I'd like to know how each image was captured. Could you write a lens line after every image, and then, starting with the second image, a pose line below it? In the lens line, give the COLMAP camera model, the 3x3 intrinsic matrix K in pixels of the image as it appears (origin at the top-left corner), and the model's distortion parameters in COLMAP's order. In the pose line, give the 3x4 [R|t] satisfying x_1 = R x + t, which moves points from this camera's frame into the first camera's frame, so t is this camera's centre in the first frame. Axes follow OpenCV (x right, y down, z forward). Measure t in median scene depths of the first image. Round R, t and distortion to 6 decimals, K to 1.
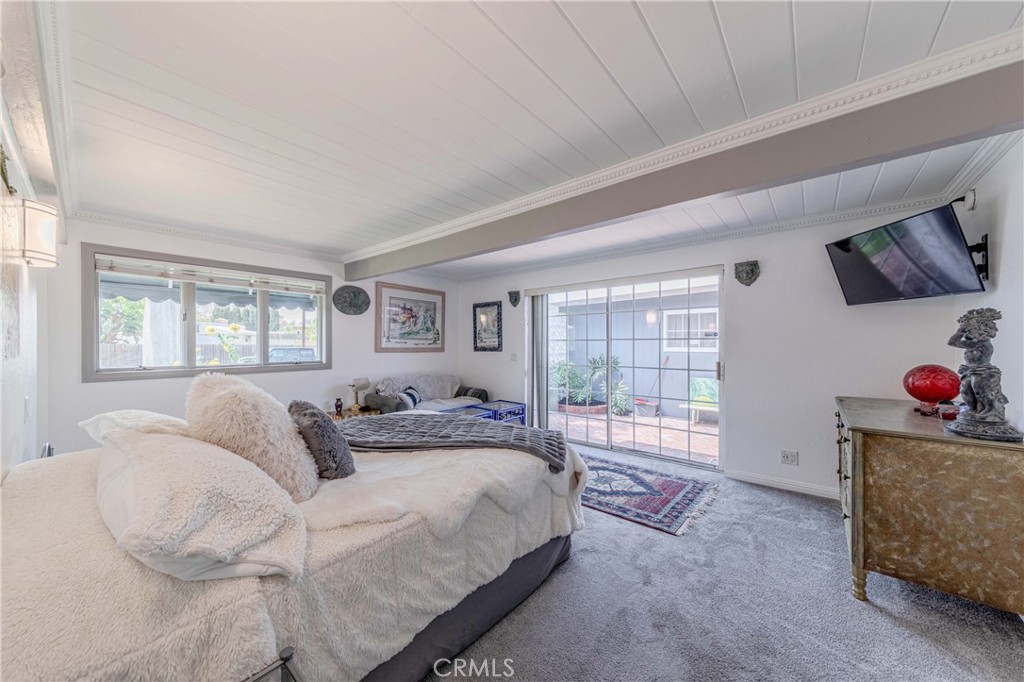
lens RADIAL K [[360.5, 0, 516.0], [0, 360.5, 343.2], [0, 0, 1]] dist [0.001323, 0.000166]
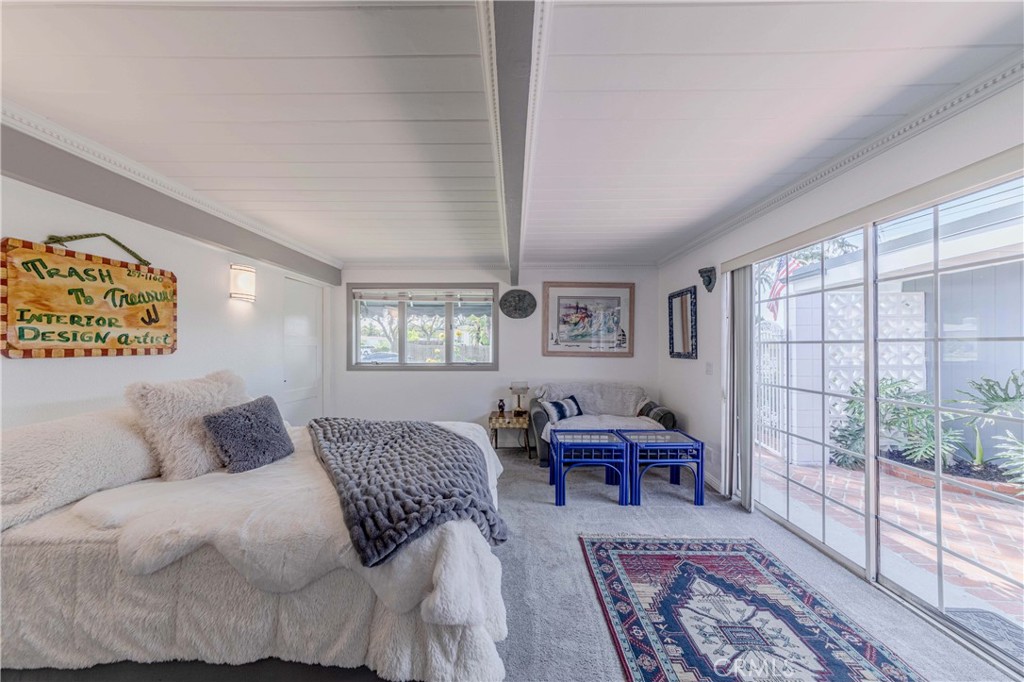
lens RADIAL K [[360.5, 0, 516.0], [0, 360.5, 343.2], [0, 0, 1]] dist [0.001323, 0.000166]
pose [[0.635351, -0.005010, -0.772207, 0.301999], [-0.002505, 0.999960, -0.008549, -0.000308], [0.772219, 0.007366, 0.635313, 0.333565]]
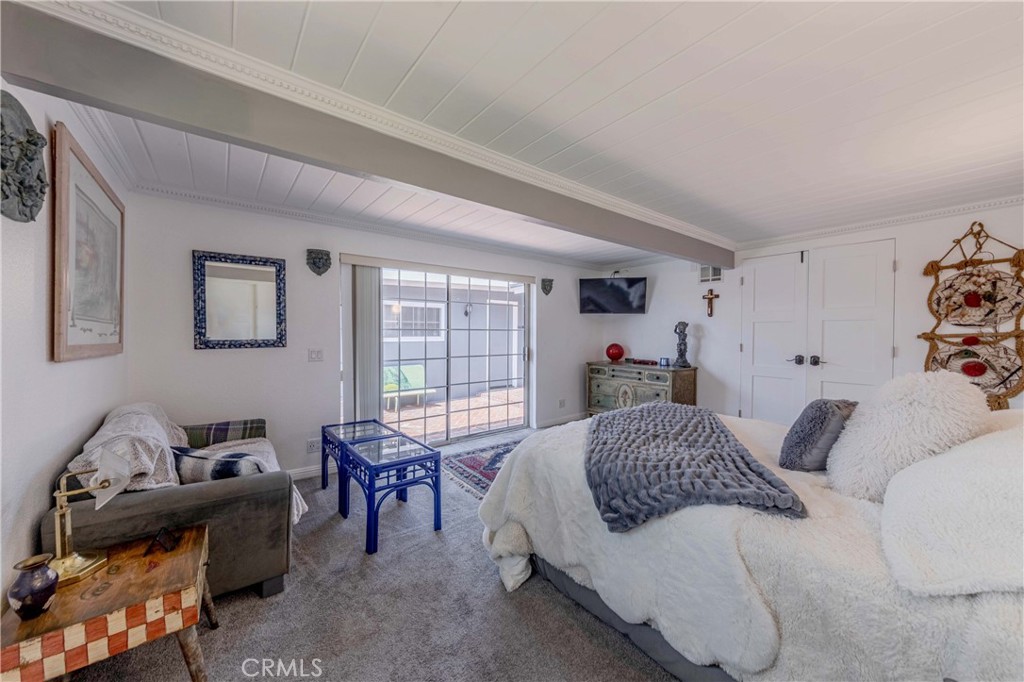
lens RADIAL K [[360.5, 0, 516.0], [0, 360.5, 343.2], [0, 0, 1]] dist [0.001323, 0.000166]
pose [[0.206678, -0.024936, 0.978091, -0.592176], [-0.003497, 0.999650, 0.026225, 0.000014], [-0.978403, -0.008841, 0.206518, 0.576887]]
